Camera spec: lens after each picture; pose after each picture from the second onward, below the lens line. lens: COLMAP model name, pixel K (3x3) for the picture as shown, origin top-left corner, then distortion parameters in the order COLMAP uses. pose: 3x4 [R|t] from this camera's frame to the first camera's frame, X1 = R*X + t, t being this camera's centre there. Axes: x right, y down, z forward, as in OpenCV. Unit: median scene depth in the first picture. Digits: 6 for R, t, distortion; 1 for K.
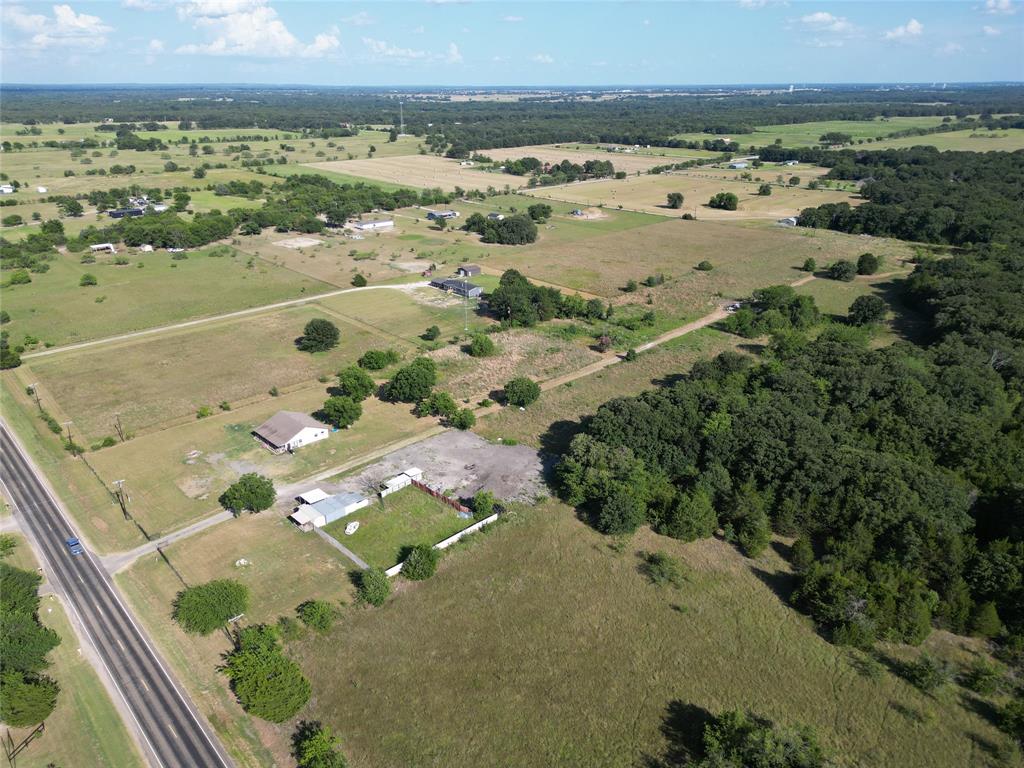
lens RADIAL K [[715.7, 0, 510.2], [0, 715.7, 386.2], [0, 0, 1]] dist [0.074875, -0.069672]
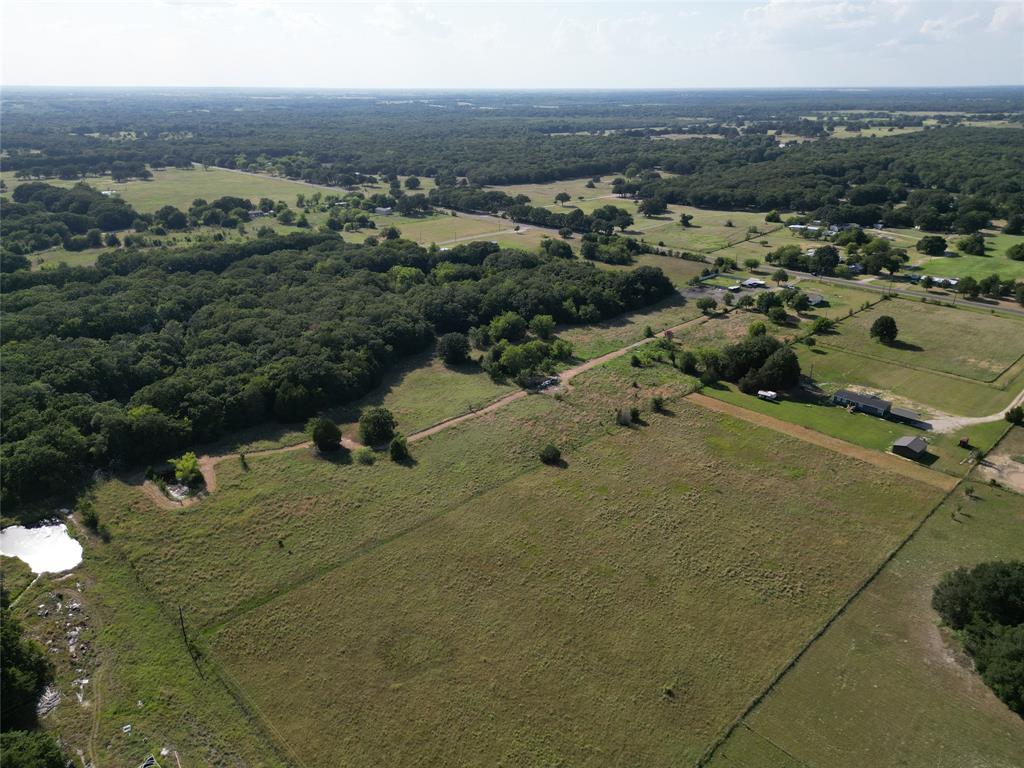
lens RADIAL K [[715.7, 0, 510.2], [0, 715.7, 386.2], [0, 0, 1]] dist [0.074875, -0.069672]
pose [[-0.999881, 0.009126, -0.012402, 0.343039], [-0.002421, 0.702239, 0.711938, -0.730040], [0.015206, 0.711883, -0.702133, 1.537456]]
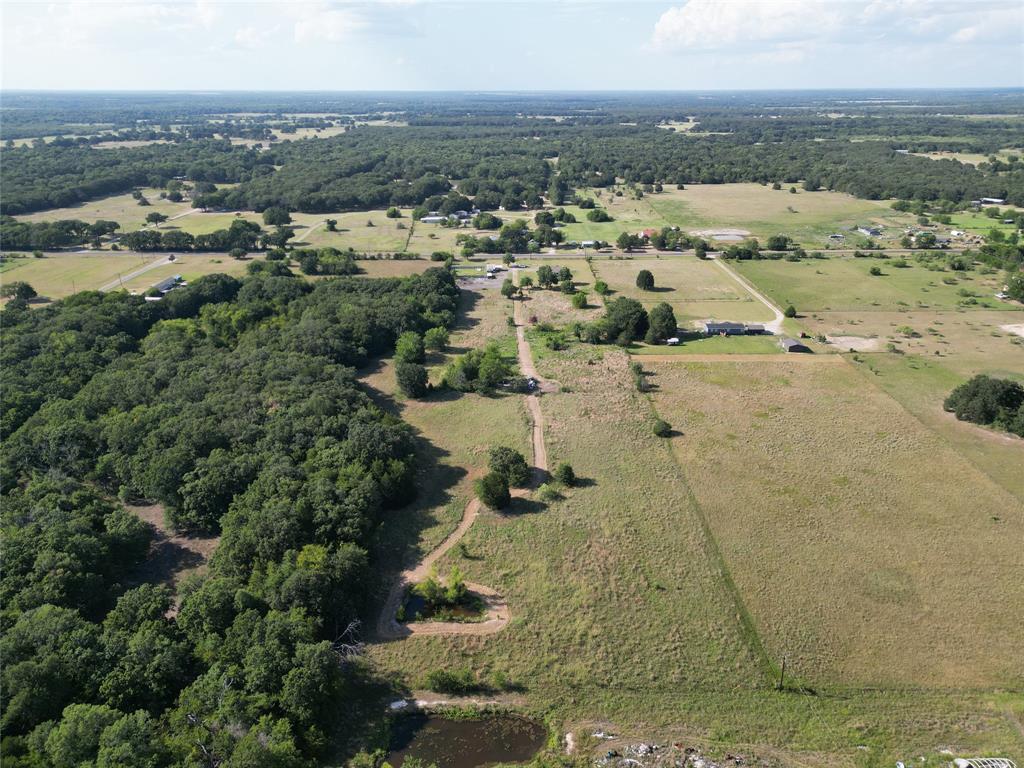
lens RADIAL K [[715.7, 0, 510.2], [0, 715.7, 386.2], [0, 0, 1]] dist [0.074875, -0.069672]
pose [[-0.686154, 0.283207, -0.670065, 0.910077], [-0.276721, 0.750248, 0.600461, -0.632480], [0.672770, 0.597429, -0.436416, 1.289604]]
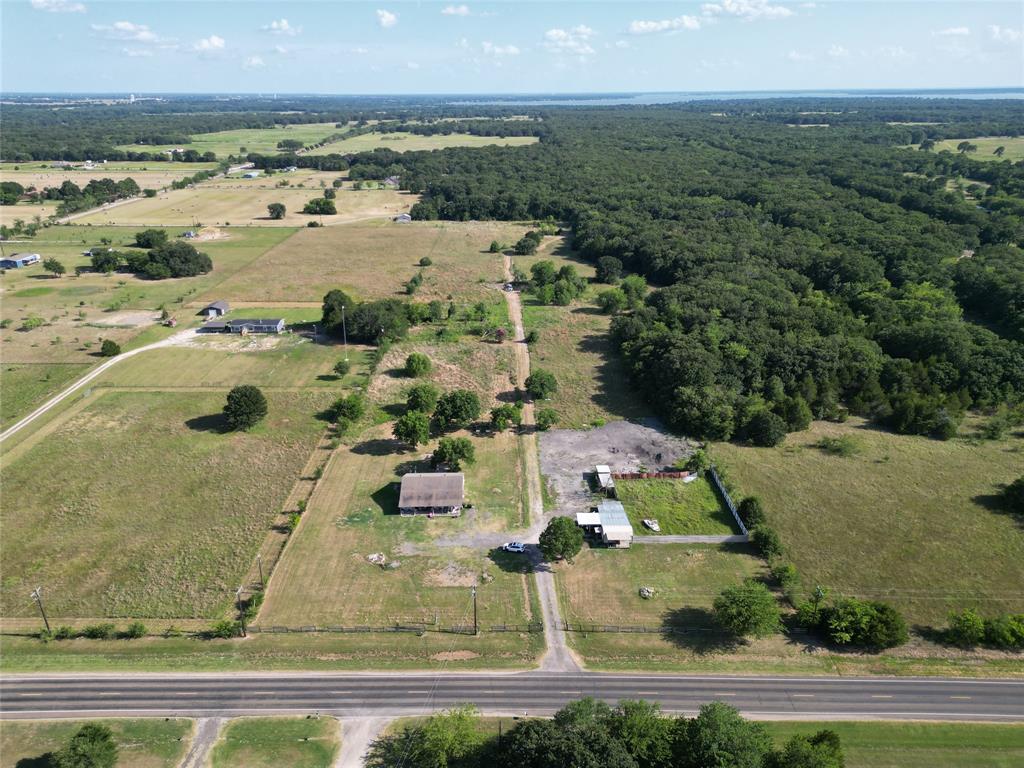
lens RADIAL K [[713.5, 0, 510.4], [0, 713.5, 384.9], [0, 0, 1]] dist [0.080853, -0.075322]
pose [[0.684711, -0.275502, 0.674737, -0.452073], [0.283924, 0.953492, 0.101199, -0.069057], [-0.671237, 0.122282, 0.731087, 0.170583]]
